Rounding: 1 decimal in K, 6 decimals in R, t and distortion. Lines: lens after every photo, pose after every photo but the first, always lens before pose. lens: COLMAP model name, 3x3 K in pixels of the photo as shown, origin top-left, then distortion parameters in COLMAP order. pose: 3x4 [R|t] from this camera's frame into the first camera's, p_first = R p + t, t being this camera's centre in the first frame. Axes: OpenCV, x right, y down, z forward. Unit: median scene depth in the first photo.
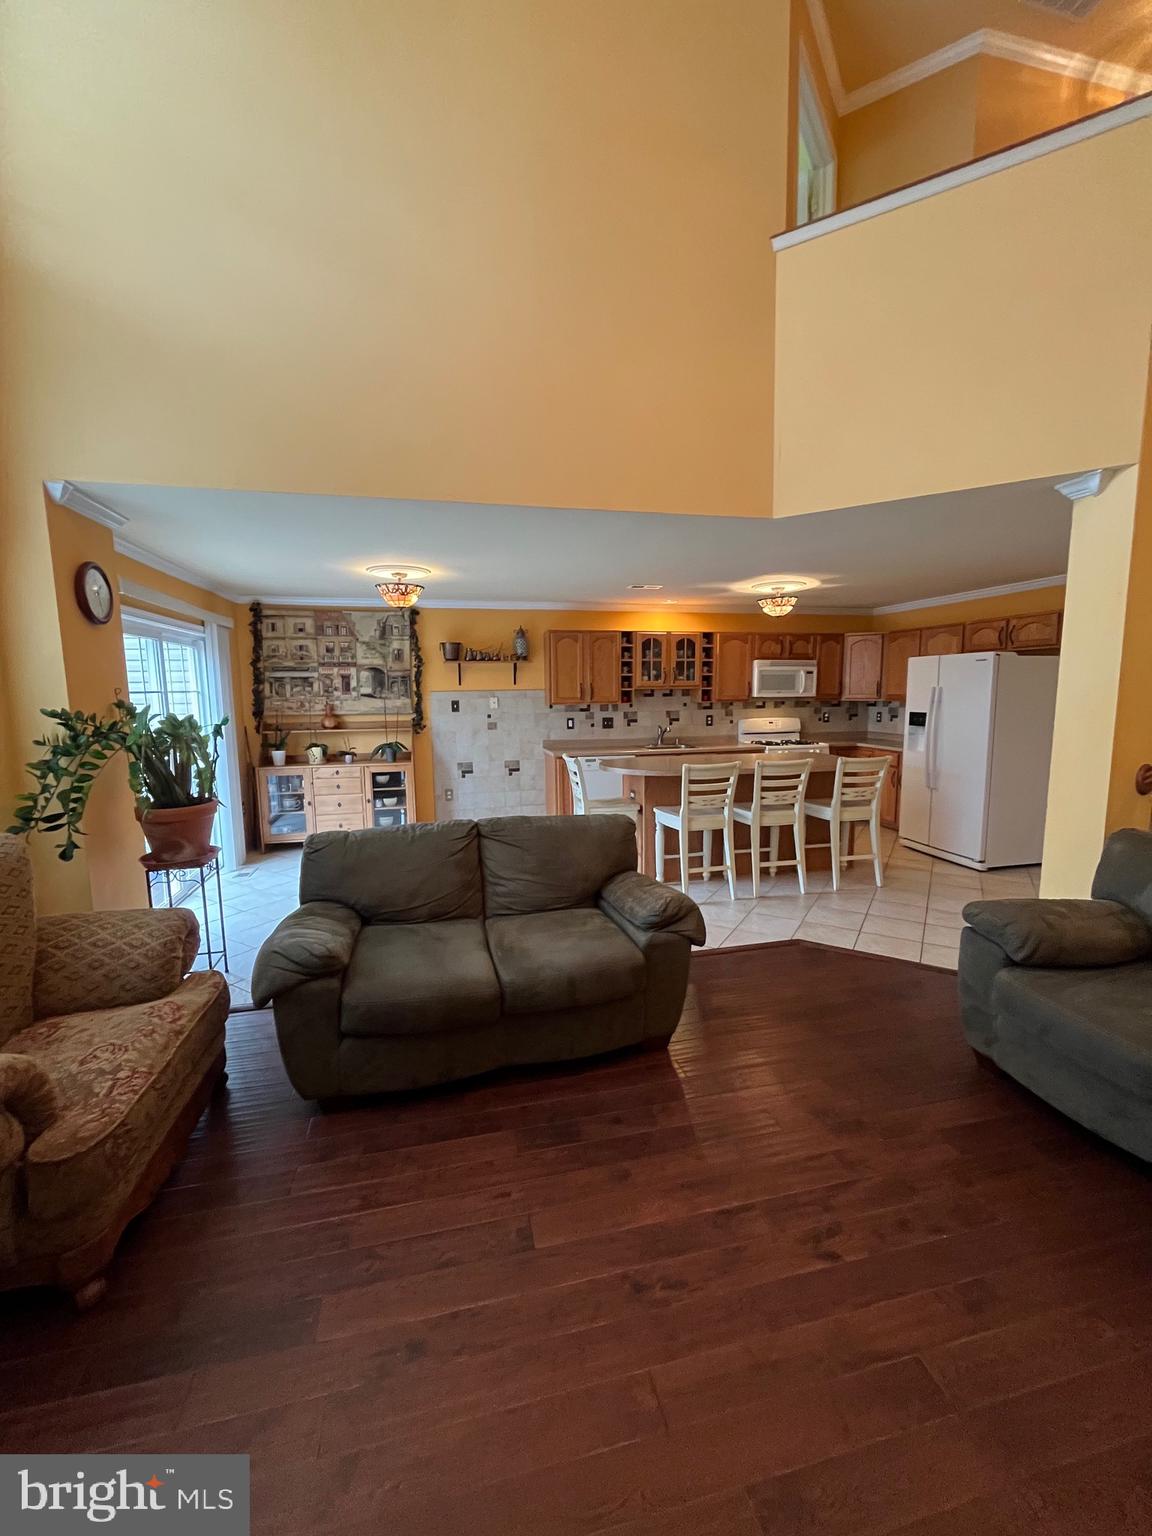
lens RADIAL K [[622.1, 0, 577.0], [0, 622.1, 765.3], [0, 0, 1]] dist [-0.004565, -0.000236]
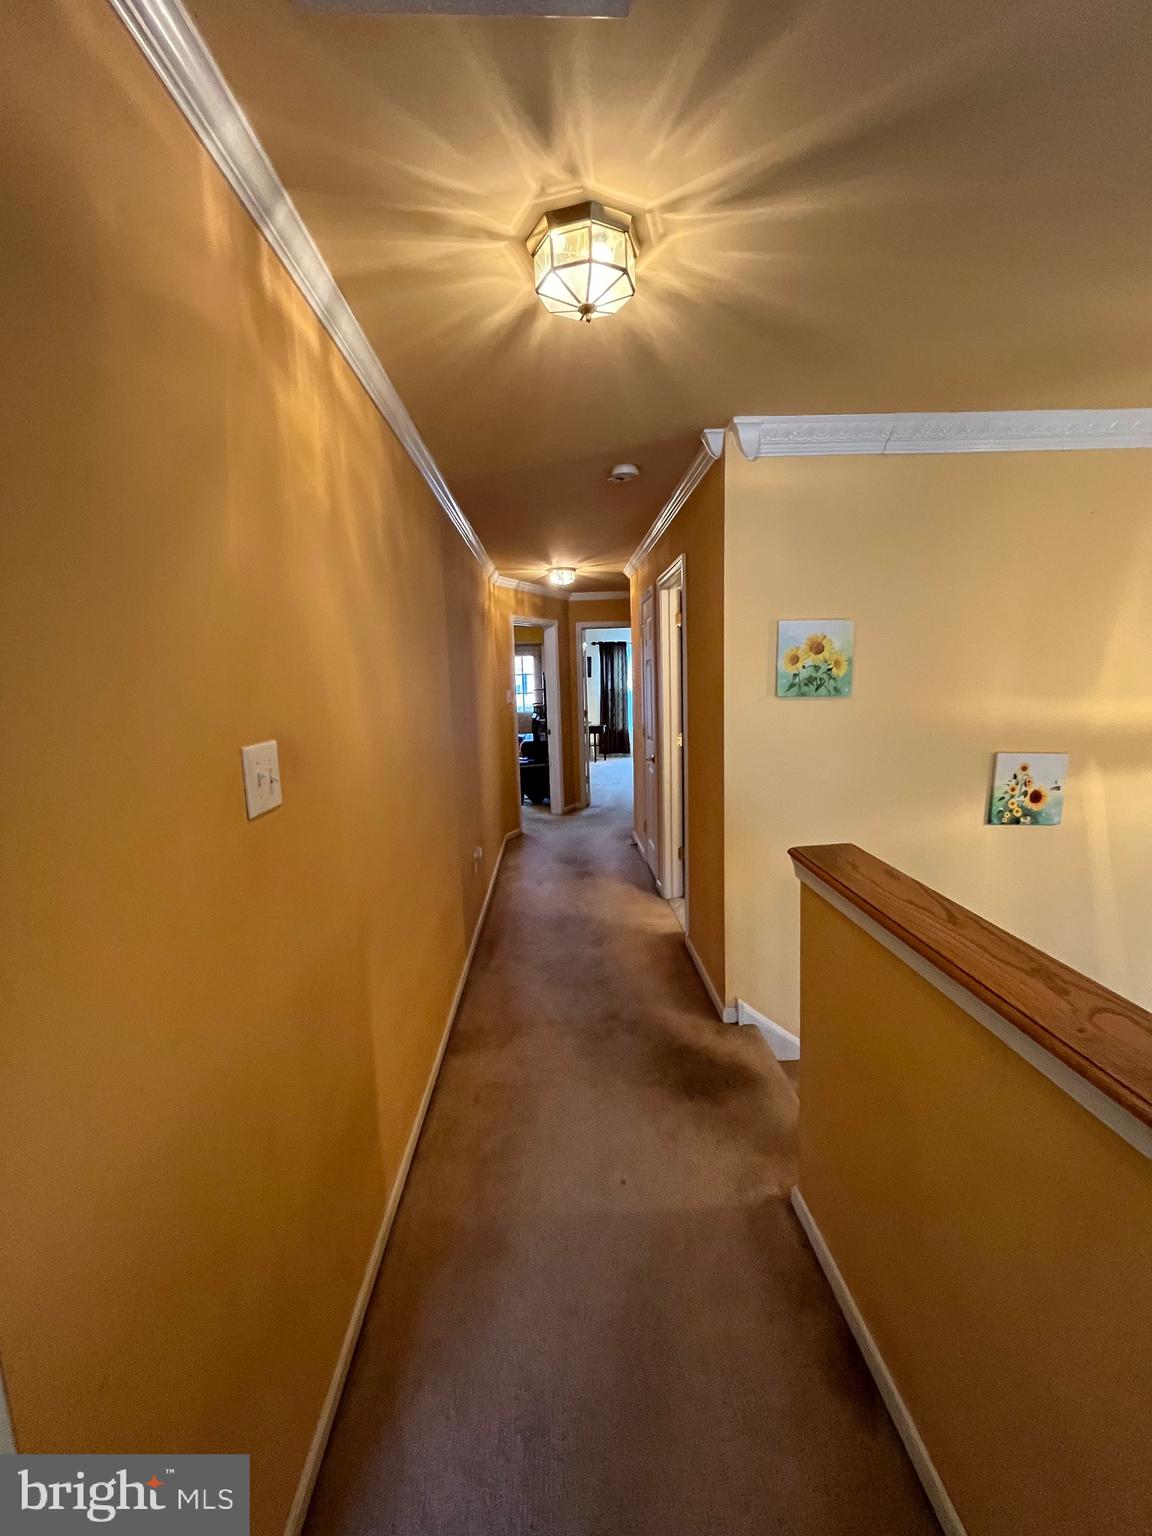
lens RADIAL K [[622.1, 0, 577.0], [0, 622.1, 773.8], [0, 0, 1]] dist [-0.004565, -0.000236]
pose [[0.198640, -0.140523, 0.969946, 0.315210], [0.148263, 0.982587, 0.111990, -0.515305], [-0.968793, 0.121561, 0.216015, 0.490373]]
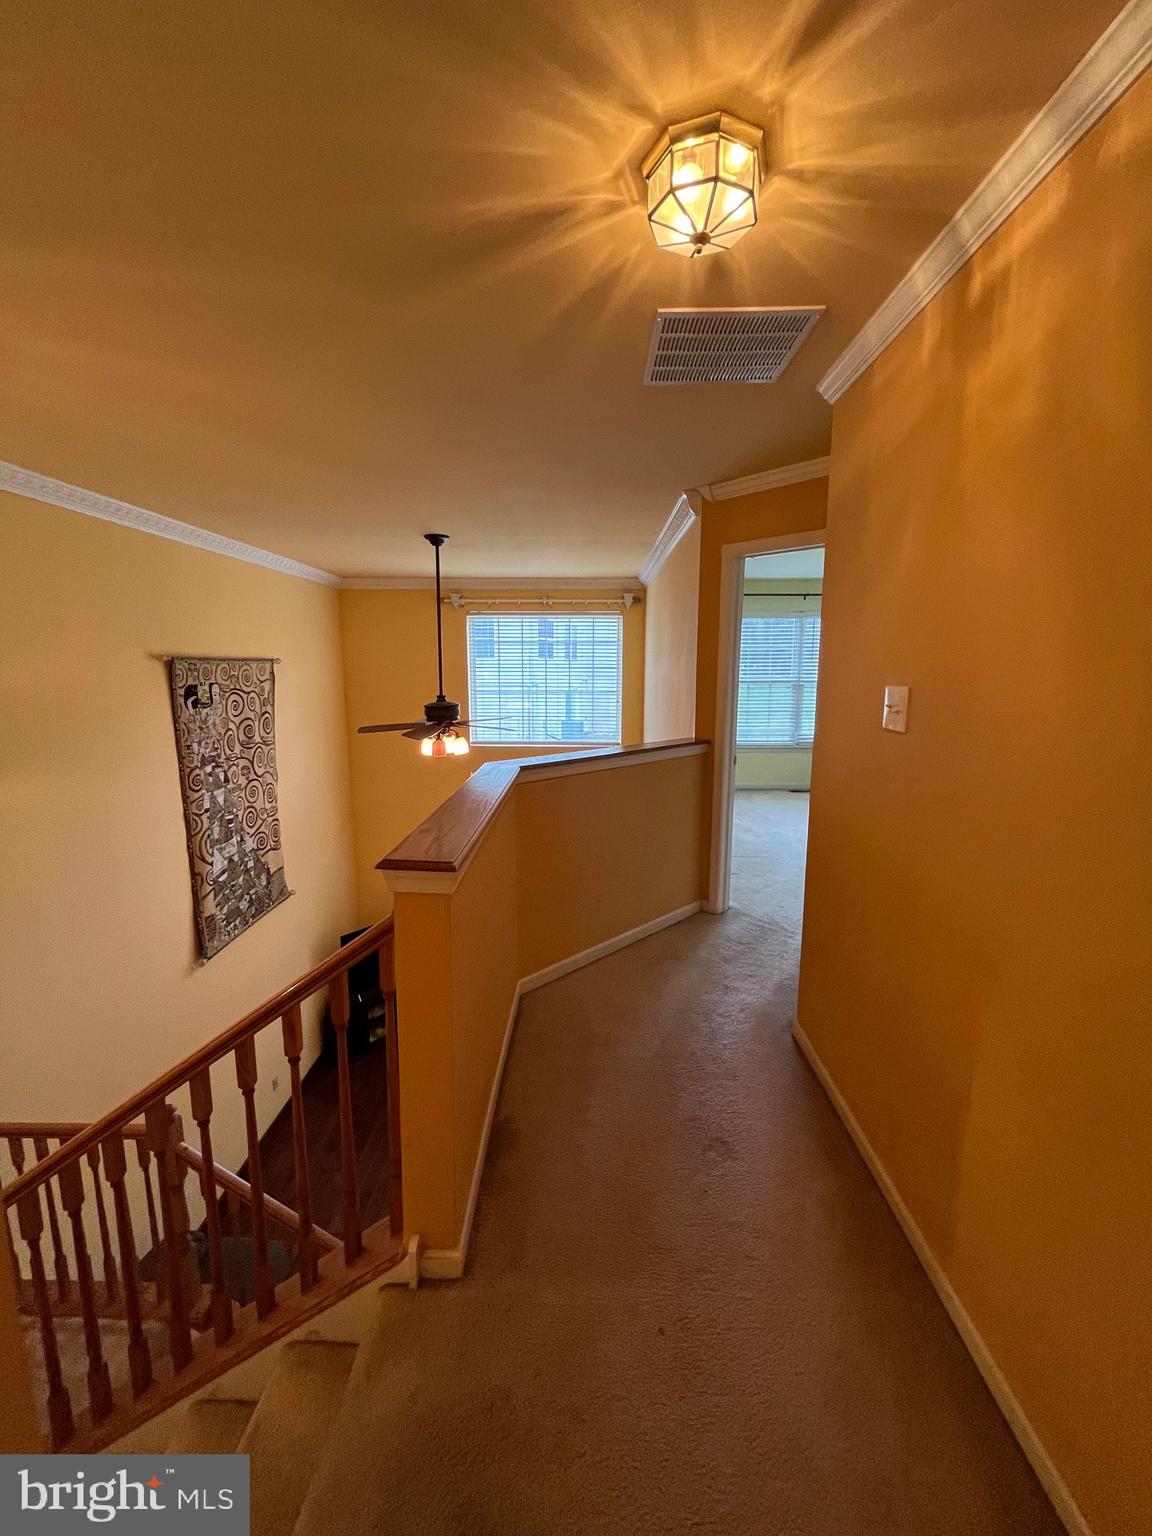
lens RADIAL K [[622.1, 0, 573.0], [0, 622.1, 767.0], [0, 0, 1]] dist [-0.004565, -0.000236]
pose [[-0.253550, 0.167453, -0.952718, 0.775912], [-0.112238, 0.973158, 0.200915, -0.521644], [0.960789, 0.157873, -0.227949, 0.546495]]
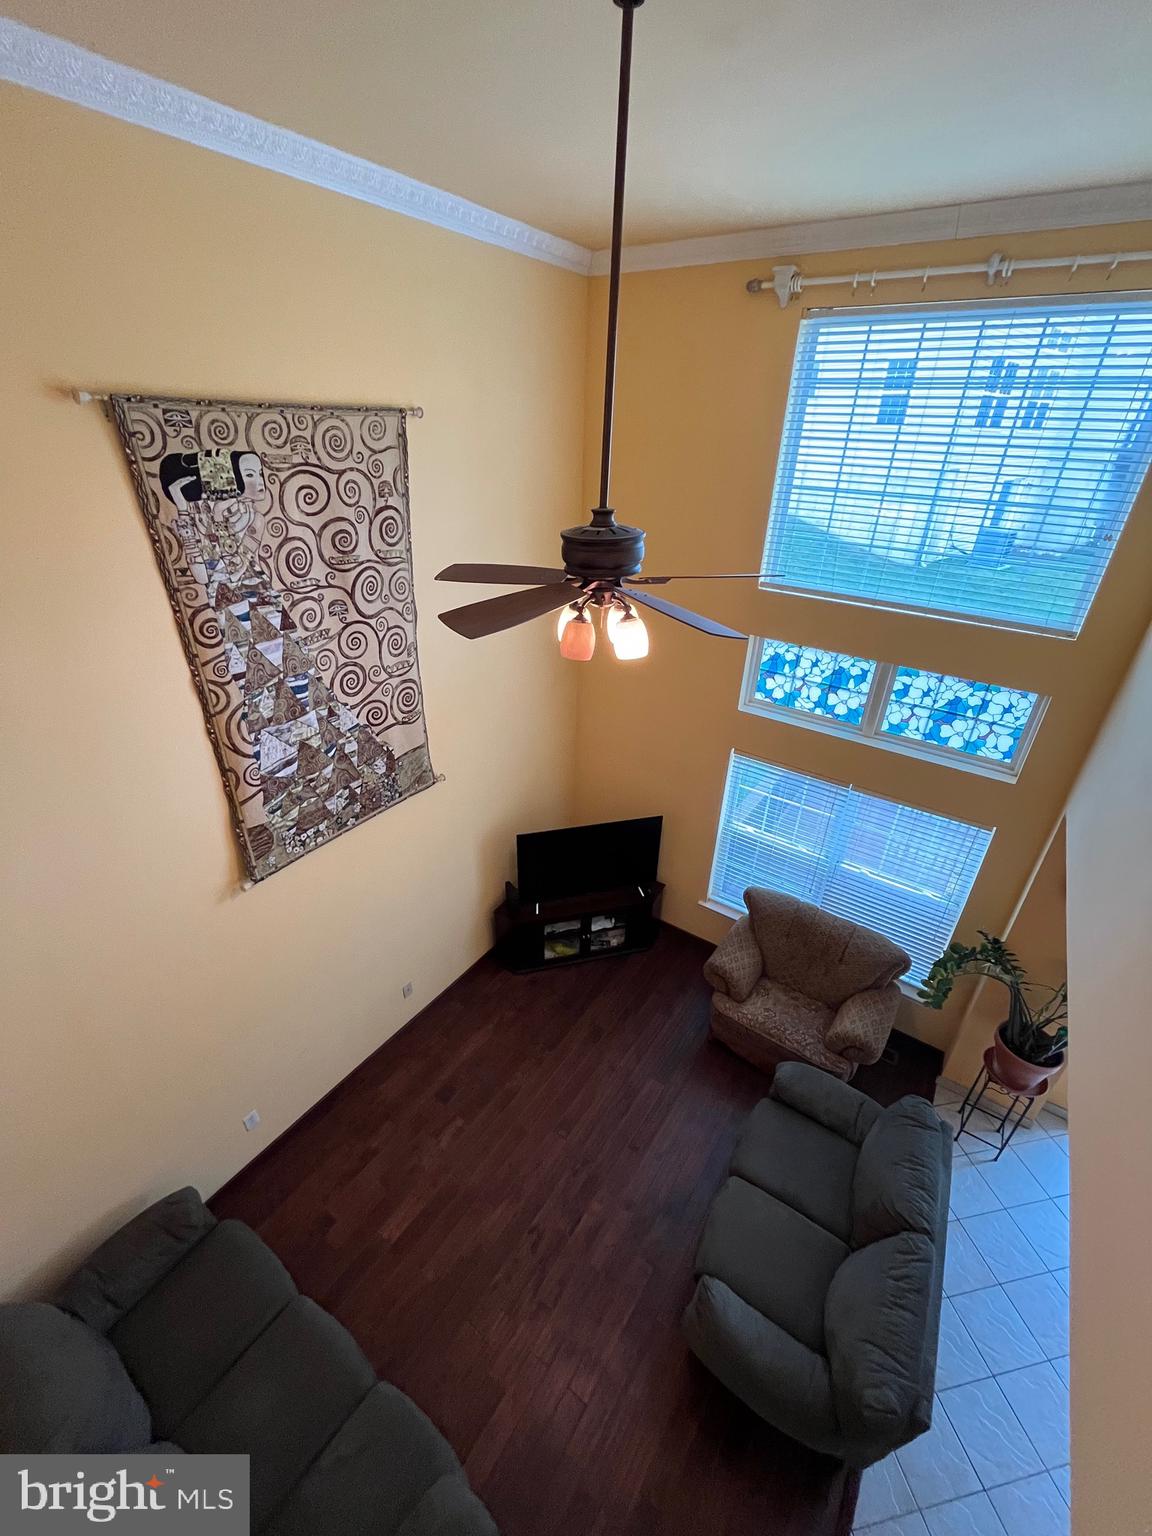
lens RADIAL K [[622.1, 0, 576.0], [0, 622.1, 766.2], [0, 0, 1]] dist [-0.004565, -0.000236]
pose [[-0.741230, 0.315222, -0.592633, 0.293304], [-0.098545, 0.822210, 0.560588, -0.502938], [0.663978, 0.473925, -0.578384, 0.432456]]
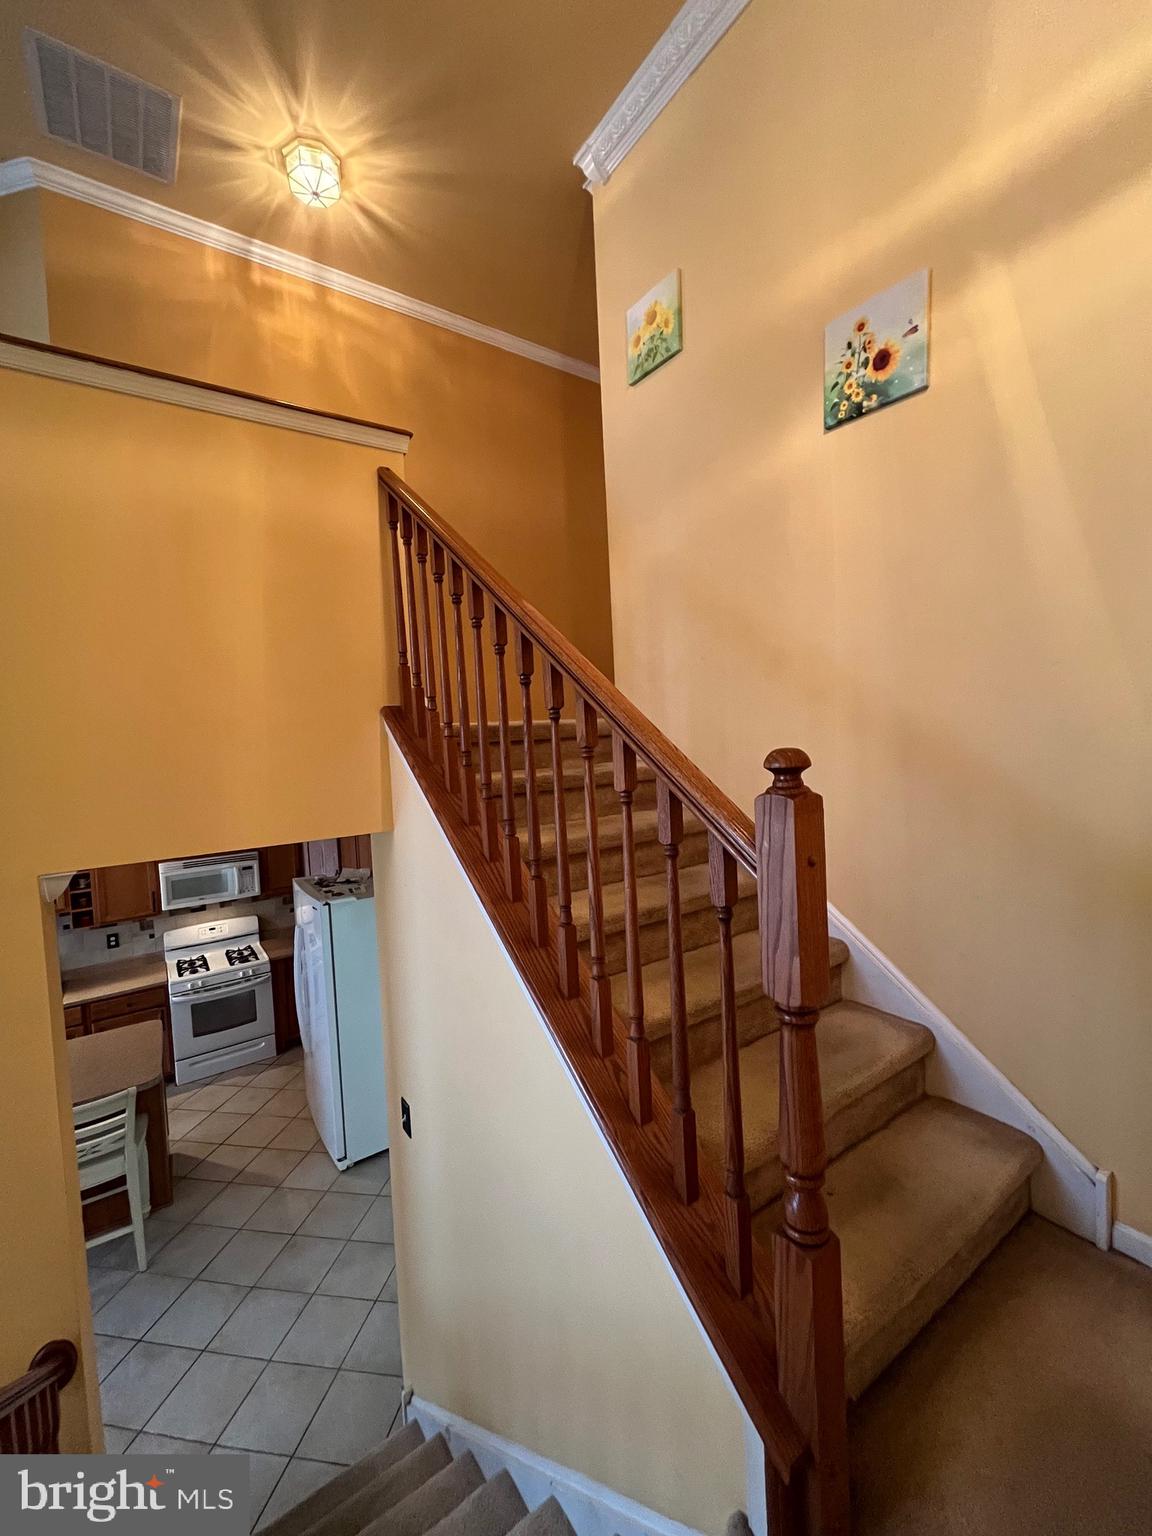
lens RADIAL K [[622.1, 0, 576.4], [0, 622.1, 767.1], [0, 0, 1]] dist [-0.004565, -0.000236]
pose [[0.928533, -0.050662, 0.367778, 0.539874], [0.079784, 0.994729, -0.064406, -0.217193], [-0.362577, 0.089146, 0.927681, 0.089253]]
